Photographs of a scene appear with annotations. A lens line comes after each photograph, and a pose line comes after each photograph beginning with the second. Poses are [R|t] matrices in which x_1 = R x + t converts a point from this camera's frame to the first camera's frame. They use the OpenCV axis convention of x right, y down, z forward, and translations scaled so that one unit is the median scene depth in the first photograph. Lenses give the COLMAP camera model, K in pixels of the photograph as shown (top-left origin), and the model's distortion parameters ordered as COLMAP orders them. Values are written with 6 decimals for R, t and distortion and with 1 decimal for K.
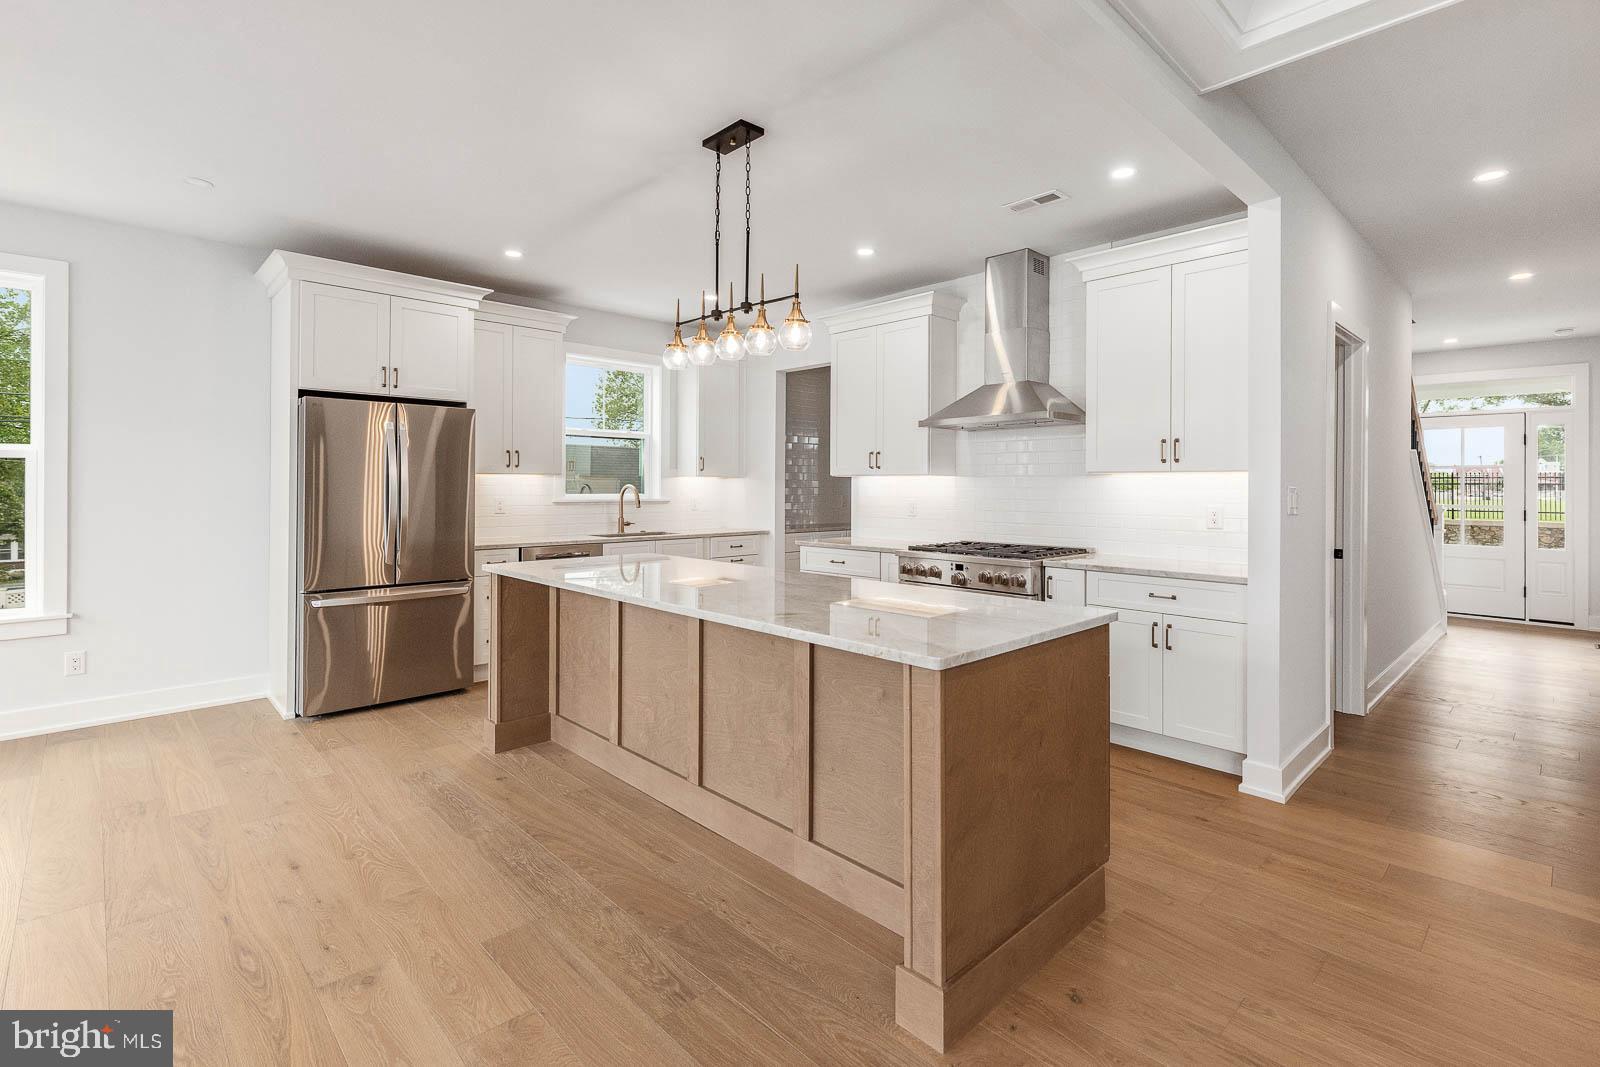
lens RADIAL K [[738.9, 0, 800.5], [0, 738.9, 477.8], [0, 0, 1]] dist [0.004494, 0.000494]
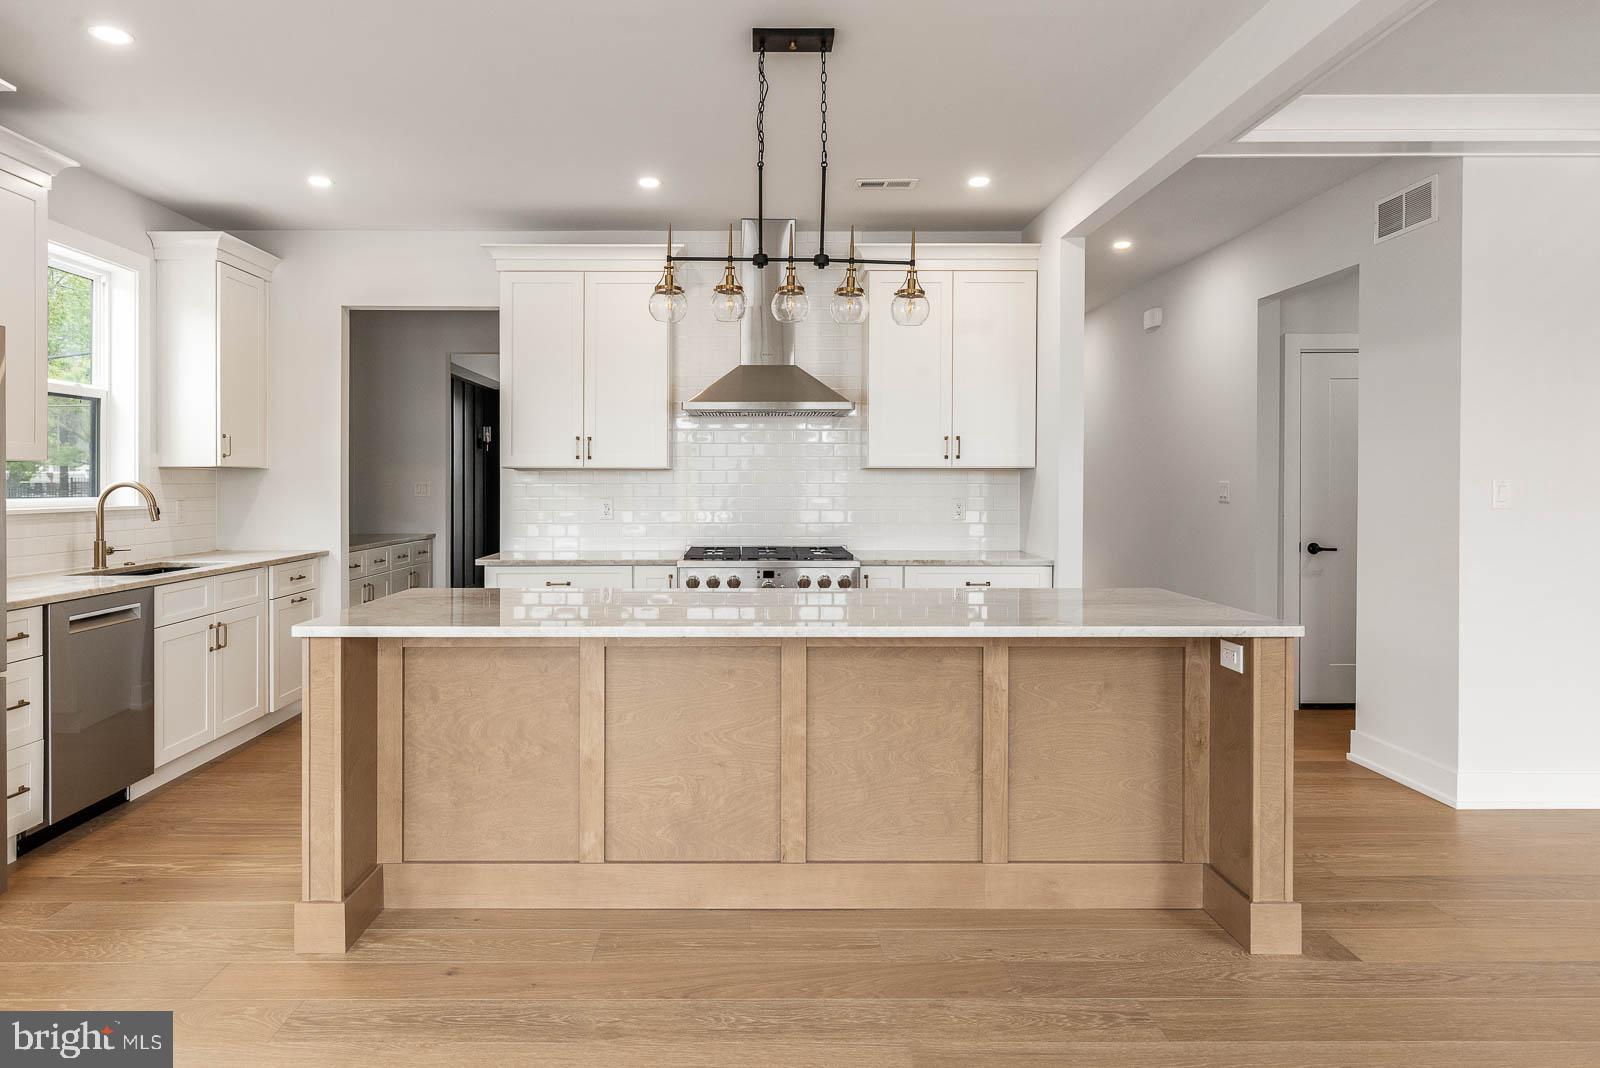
lens RADIAL K [[971.1, 0, 743.8], [0, 971.1, 481.7], [0, 0, 1]] dist [0.001204, -0.000895]
pose [[0.696523, -0.003573, 0.717525, -0.672717], [-0.005396, 0.999933, 0.010218, 0.000101], [-0.717514, -0.010988, 0.696458, 0.239995]]
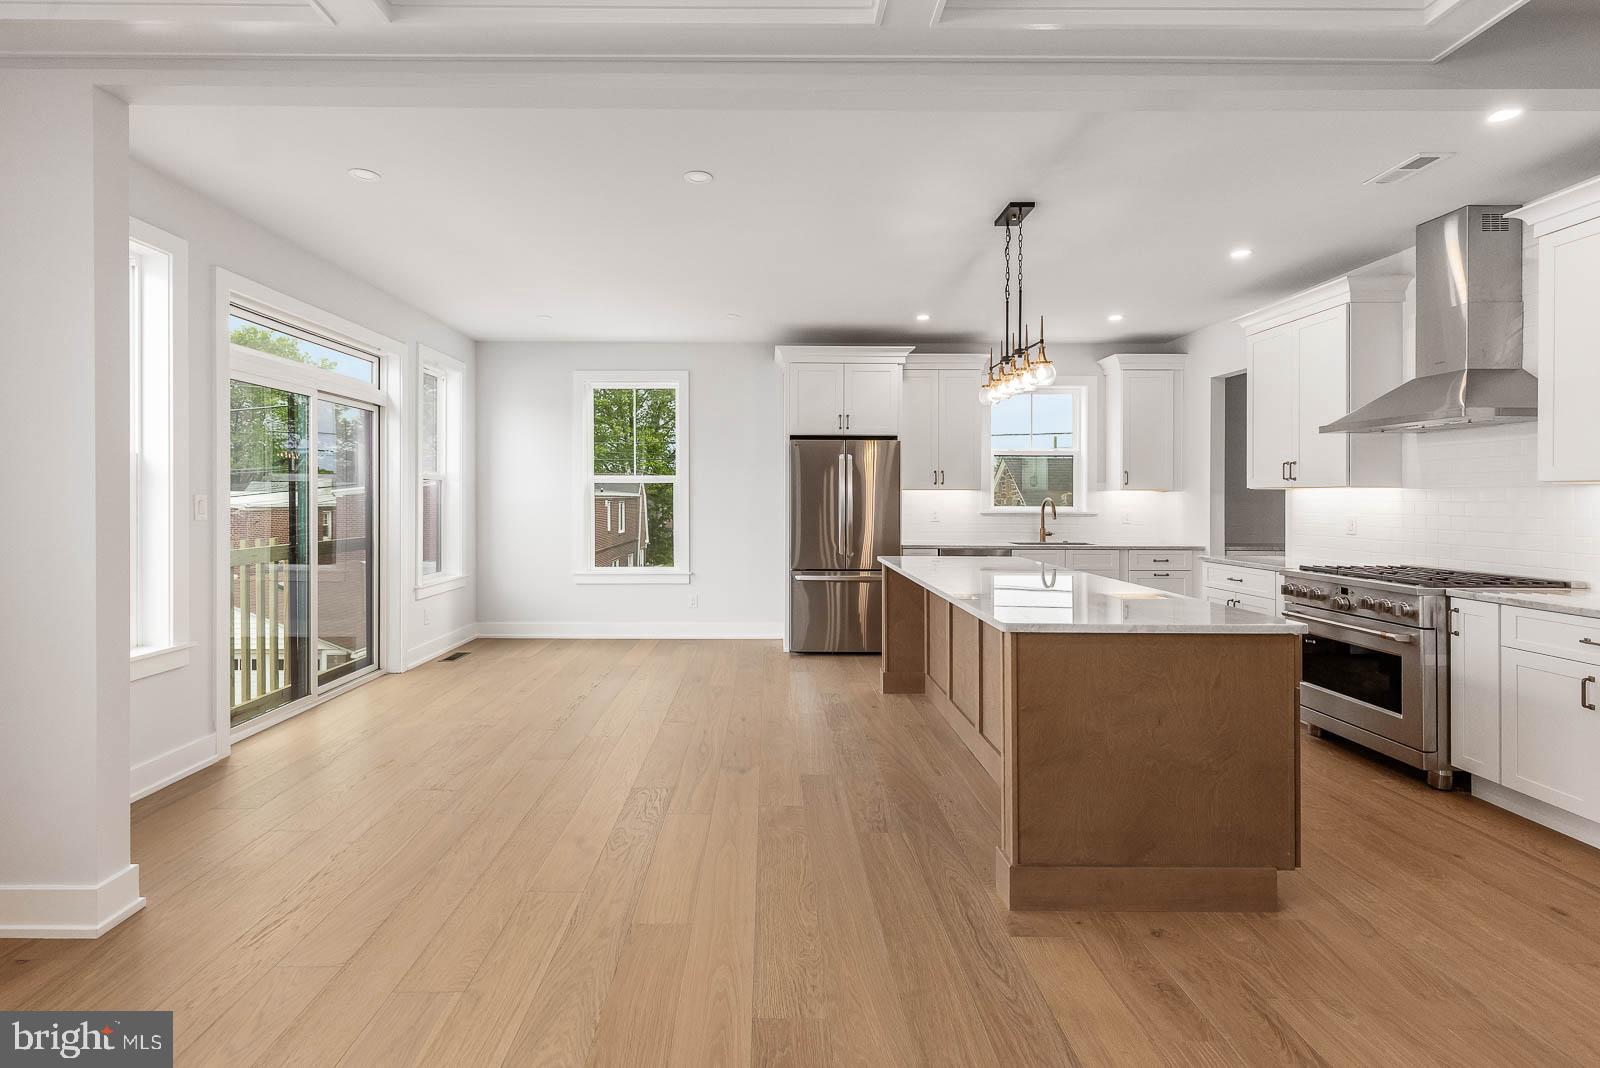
lens RADIAL K [[740.0, 0, 766.8], [0, 740.0, 493.0], [0, 0, 1]] dist [0.000301, -0.000434]
pose [[0.722099, -0.005306, -0.691770, 0.353530], [0.006143, 0.999980, -0.001257, 0.000191], [0.691763, -0.003342, 0.722117, -0.131061]]
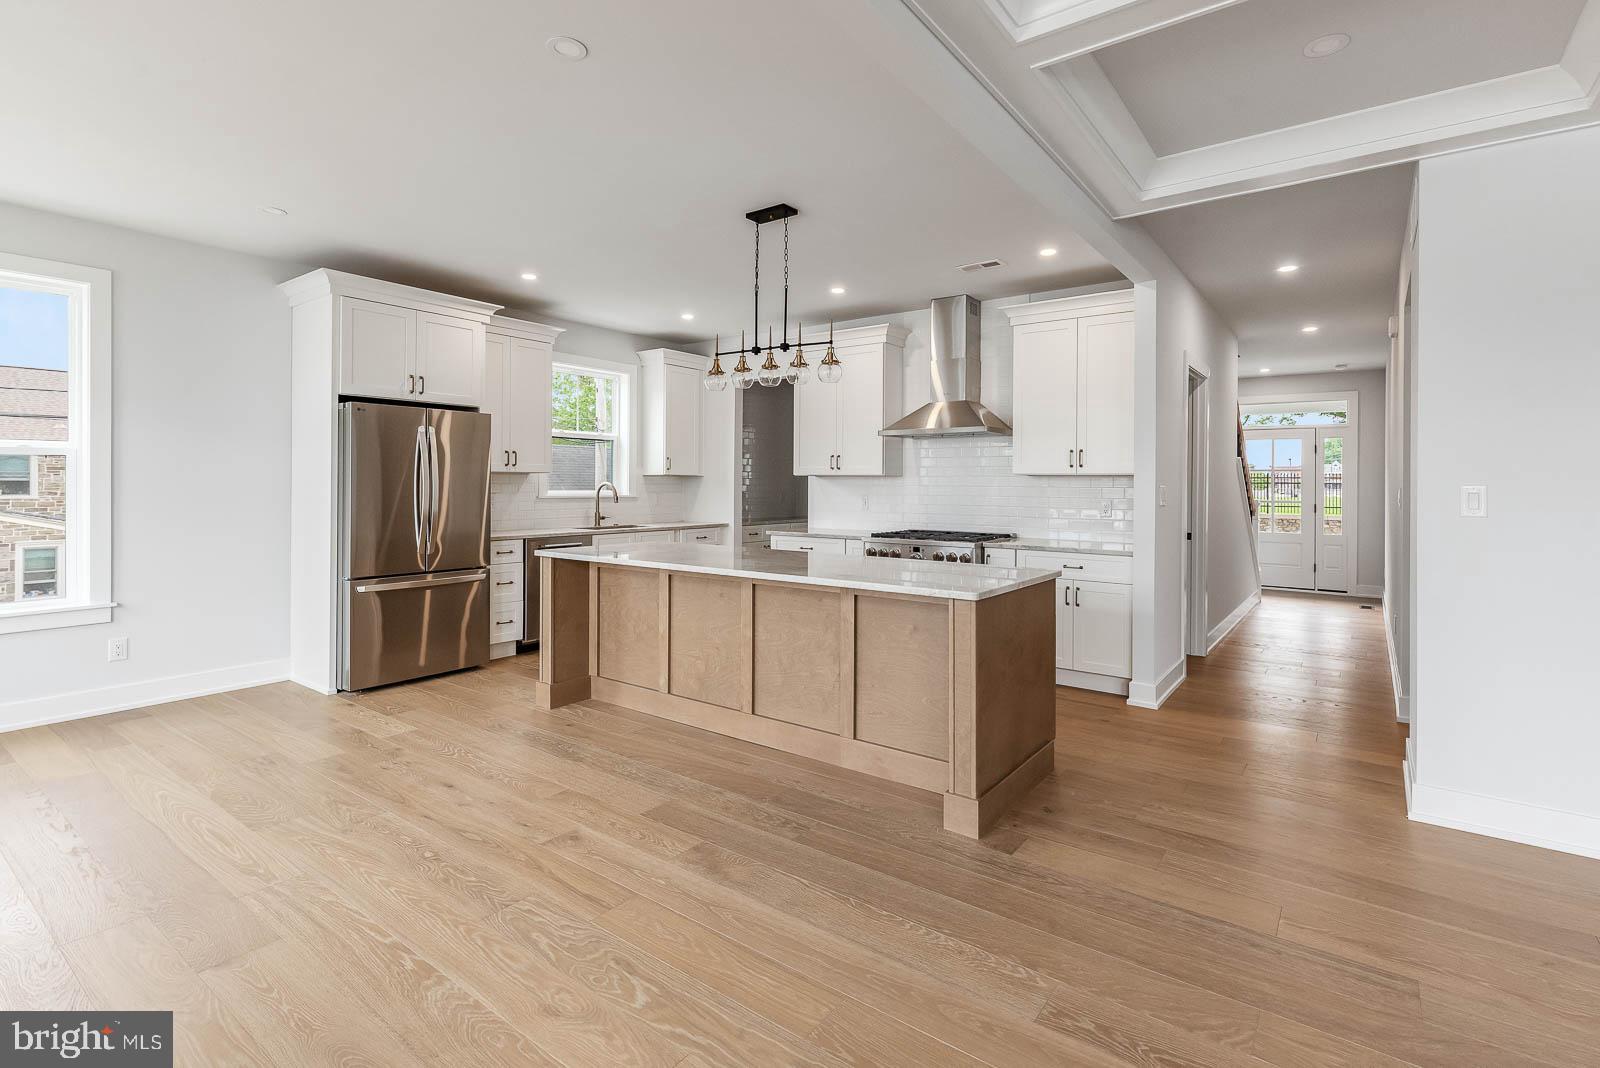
lens RADIAL K [[747.3, 0, 809.0], [0, 747.3, 475.0], [0, 0, 1]] dist [0.006182, 0.000087]
pose [[0.985437, 0.004646, 0.169976, -0.192130], [-0.004661, 0.999989, -0.000308, -0.003762], [-0.169976, -0.000489, 0.985448, -0.229723]]
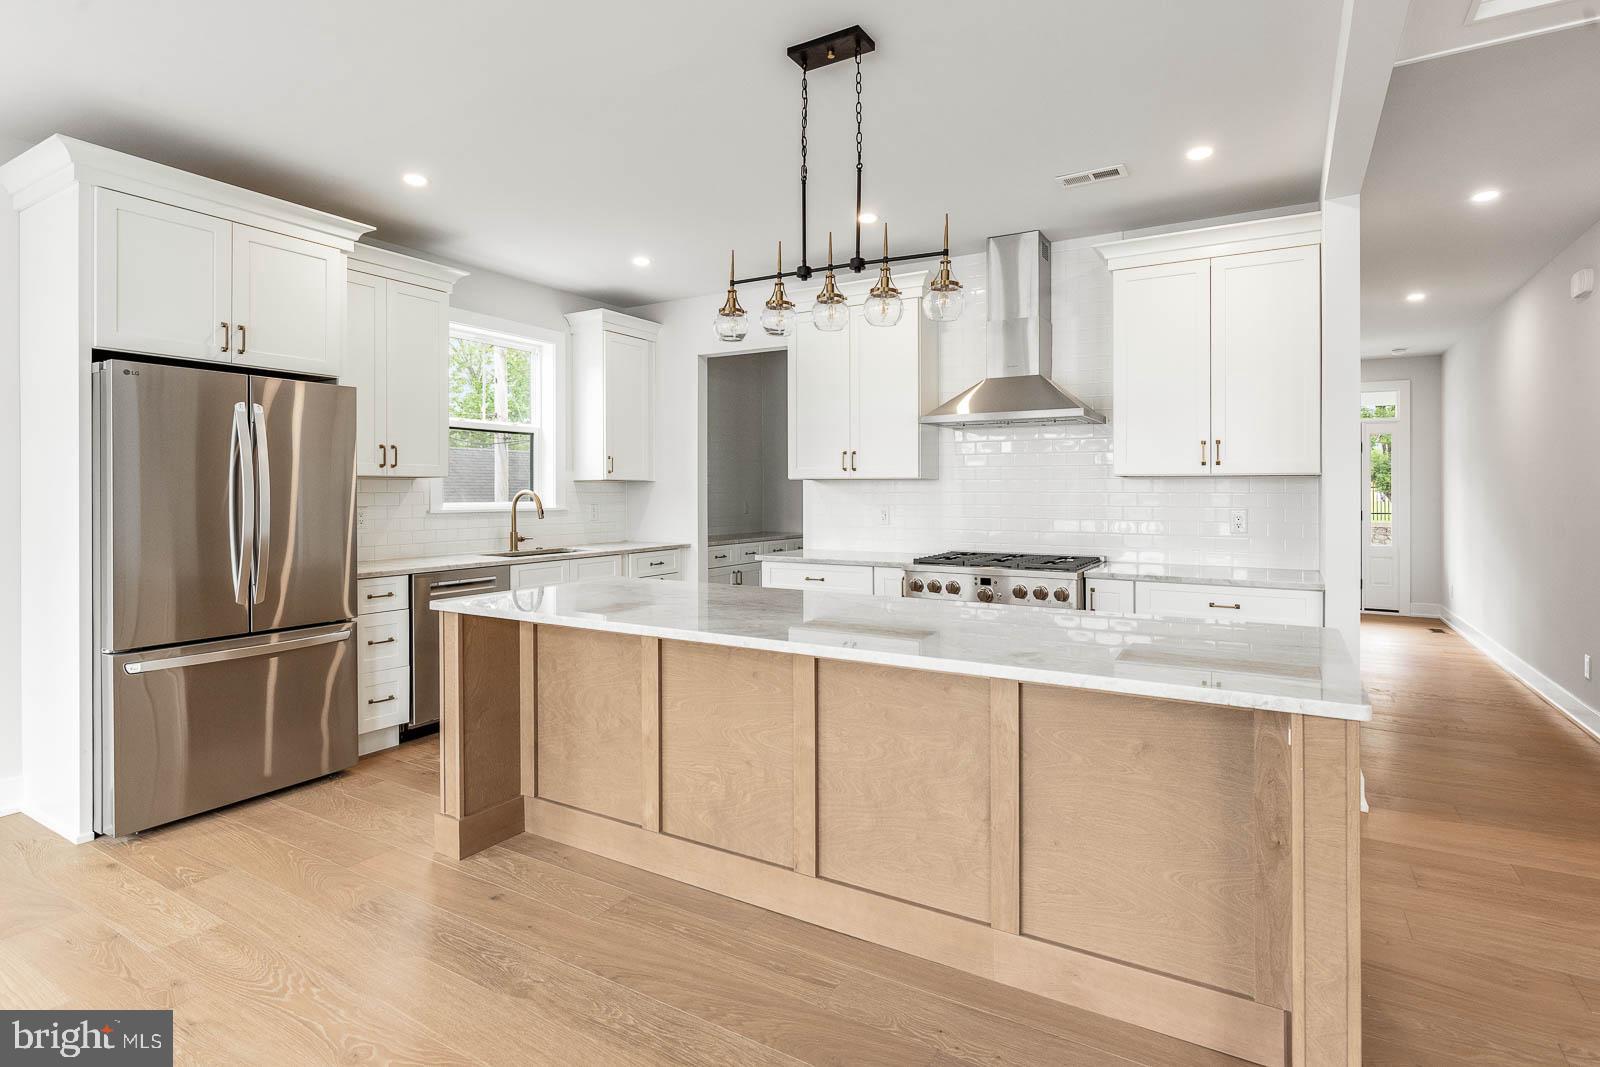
lens RADIAL K [[796.6, 0, 802.8], [0, 796.6, 487.4], [0, 0, 1]] dist [-0.002692, 0.000563]
pose [[0.963538, -0.002460, 0.267562, -0.271093], [0.000709, 0.999978, 0.006642, 0.001362], [-0.267572, -0.006210, 0.963518, 0.145832]]
